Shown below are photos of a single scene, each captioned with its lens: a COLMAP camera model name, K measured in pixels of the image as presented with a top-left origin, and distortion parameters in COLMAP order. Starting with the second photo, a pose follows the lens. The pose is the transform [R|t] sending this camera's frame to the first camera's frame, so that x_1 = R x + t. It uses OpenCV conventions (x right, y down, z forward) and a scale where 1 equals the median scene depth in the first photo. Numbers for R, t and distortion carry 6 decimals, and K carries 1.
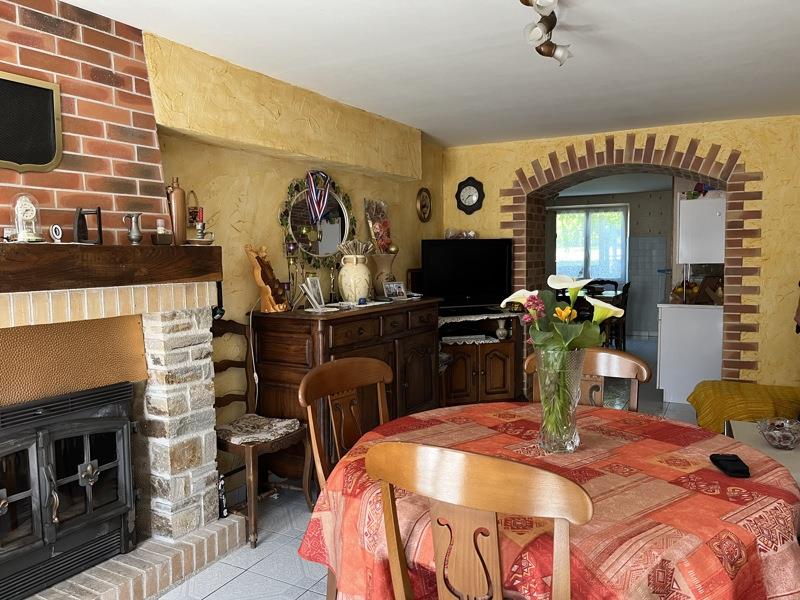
lens RADIAL K [[601.5, 0, 400.7], [0, 601.5, 307.7], [0, 0, 1]] dist [-0.016592, -0.010799]
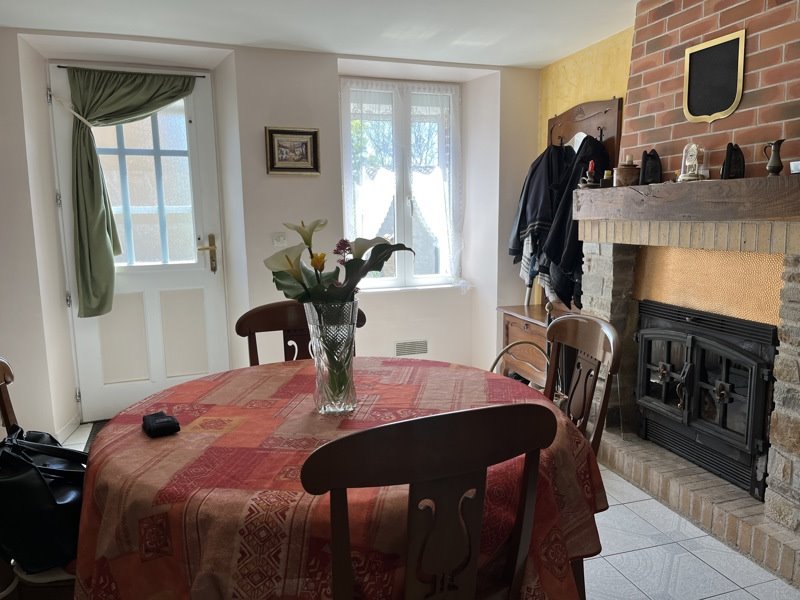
lens RADIAL K [[601.5, 0, 399.7], [0, 601.5, 295.6], [0, 0, 1]] dist [-0.016592, -0.010799]
pose [[-0.692145, 0.126464, -0.710593, 0.808187], [-0.032111, 0.978159, 0.205360, -0.126878], [0.721044, 0.164957, -0.672967, 1.620336]]
